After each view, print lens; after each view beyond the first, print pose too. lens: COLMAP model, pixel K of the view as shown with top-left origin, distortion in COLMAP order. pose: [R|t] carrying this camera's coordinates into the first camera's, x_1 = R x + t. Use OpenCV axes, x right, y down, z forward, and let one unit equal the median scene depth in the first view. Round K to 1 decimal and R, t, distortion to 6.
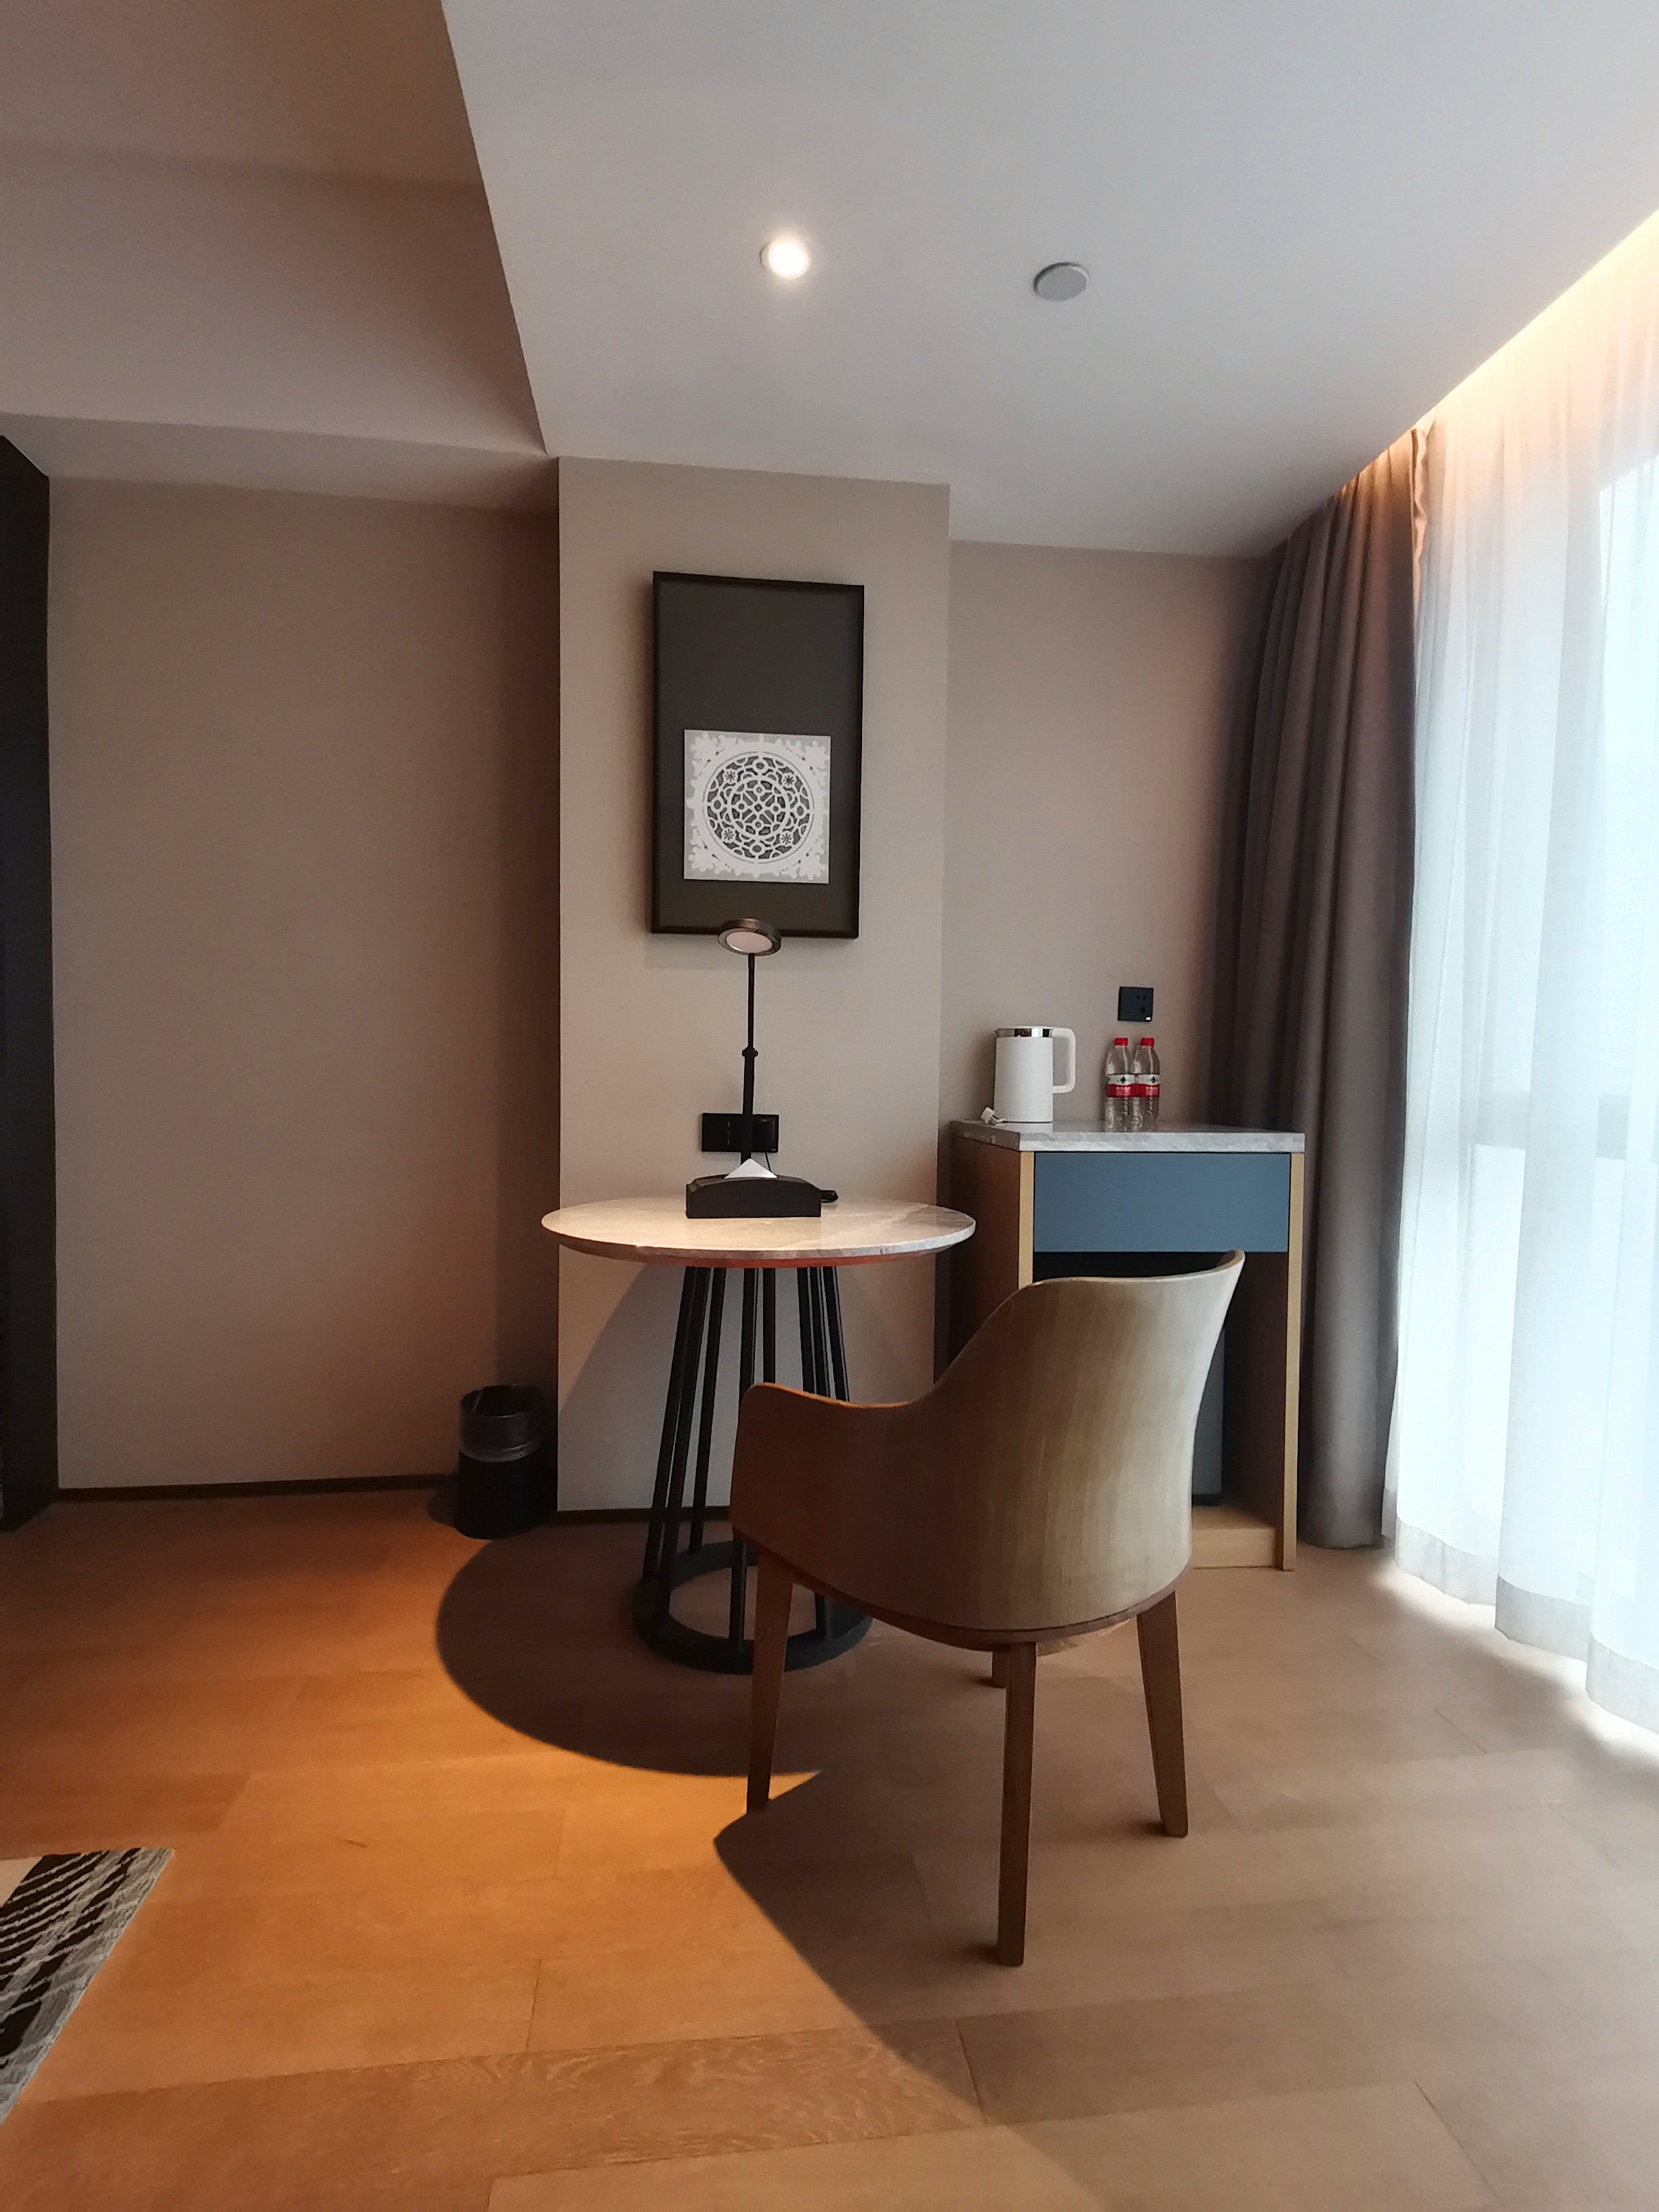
lens RADIAL K [[1084.4, 0, 829.5], [0, 1084.4, 1106.0], [0, 0, 1]] dist [0.002839, 0.000850]
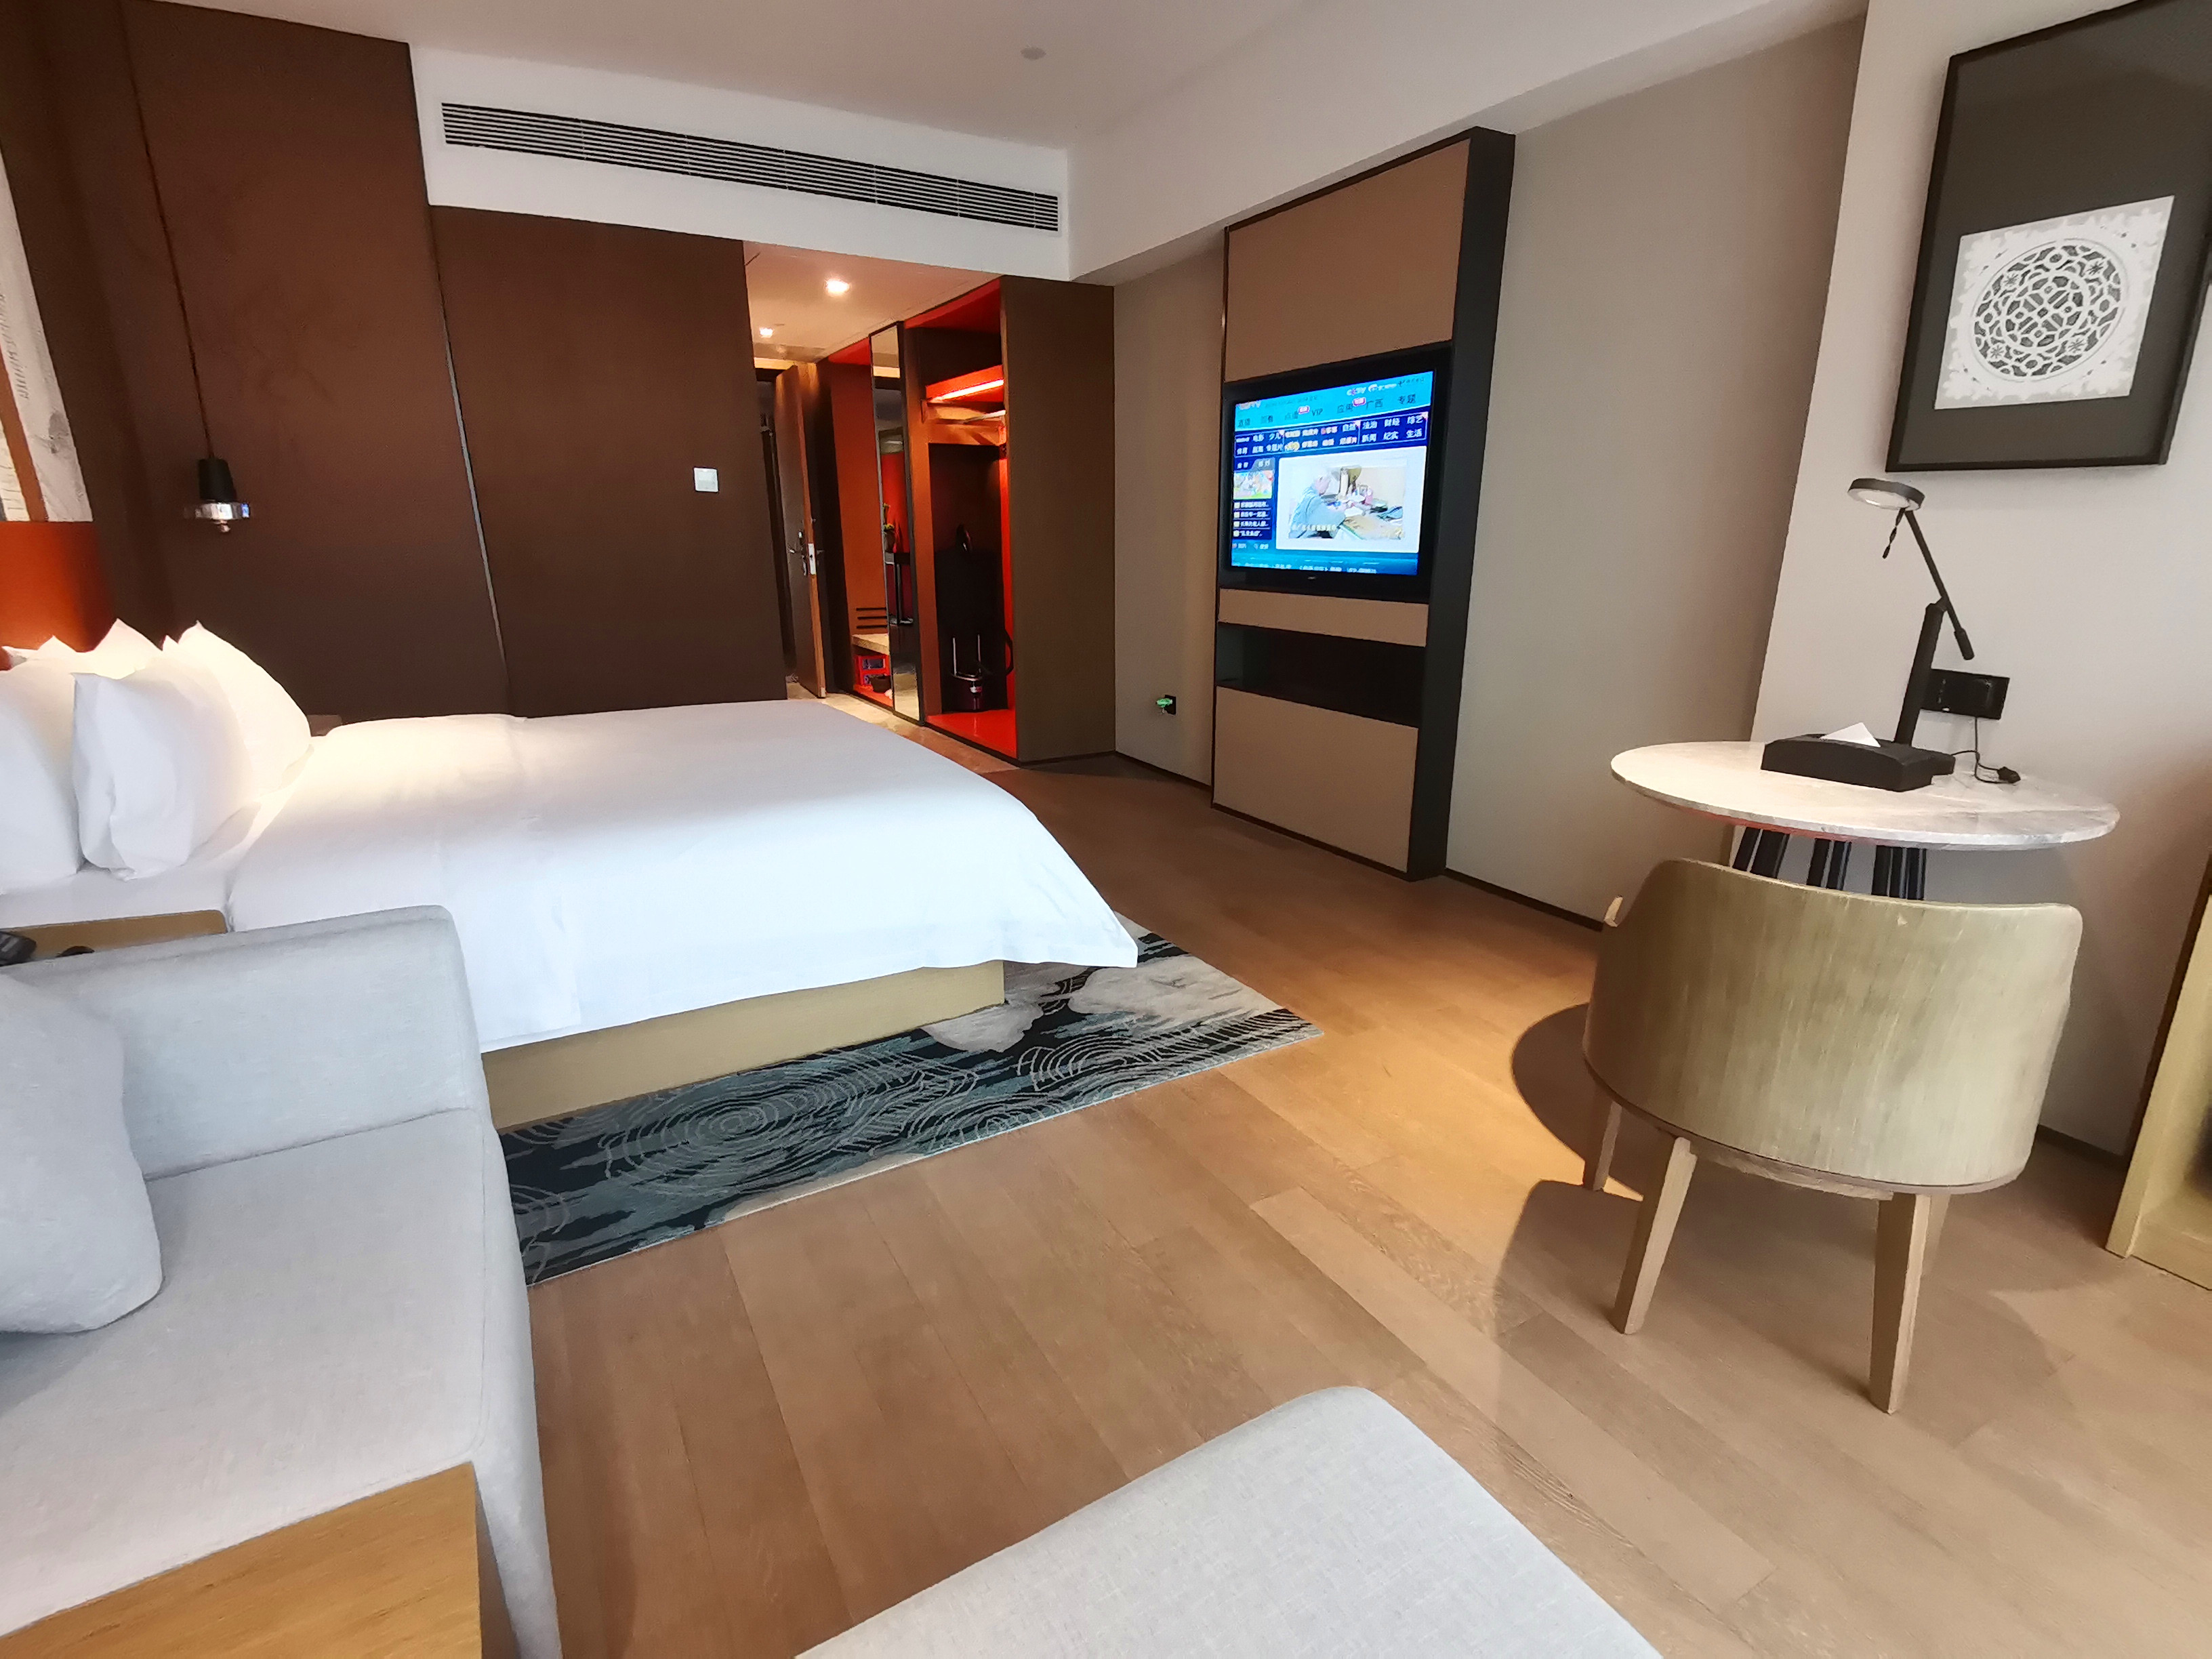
lens RADIAL K [[1084.4, 0, 1106.0], [0, 1084.4, 829.5], [0, 0, 1]] dist [0.002839, 0.000850]
pose [[0.388186, 0.235058, -0.891100, 0.506652], [-0.024976, 0.969253, 0.244794, -0.072105], [0.921242, -0.072769, 0.382122, -0.035414]]
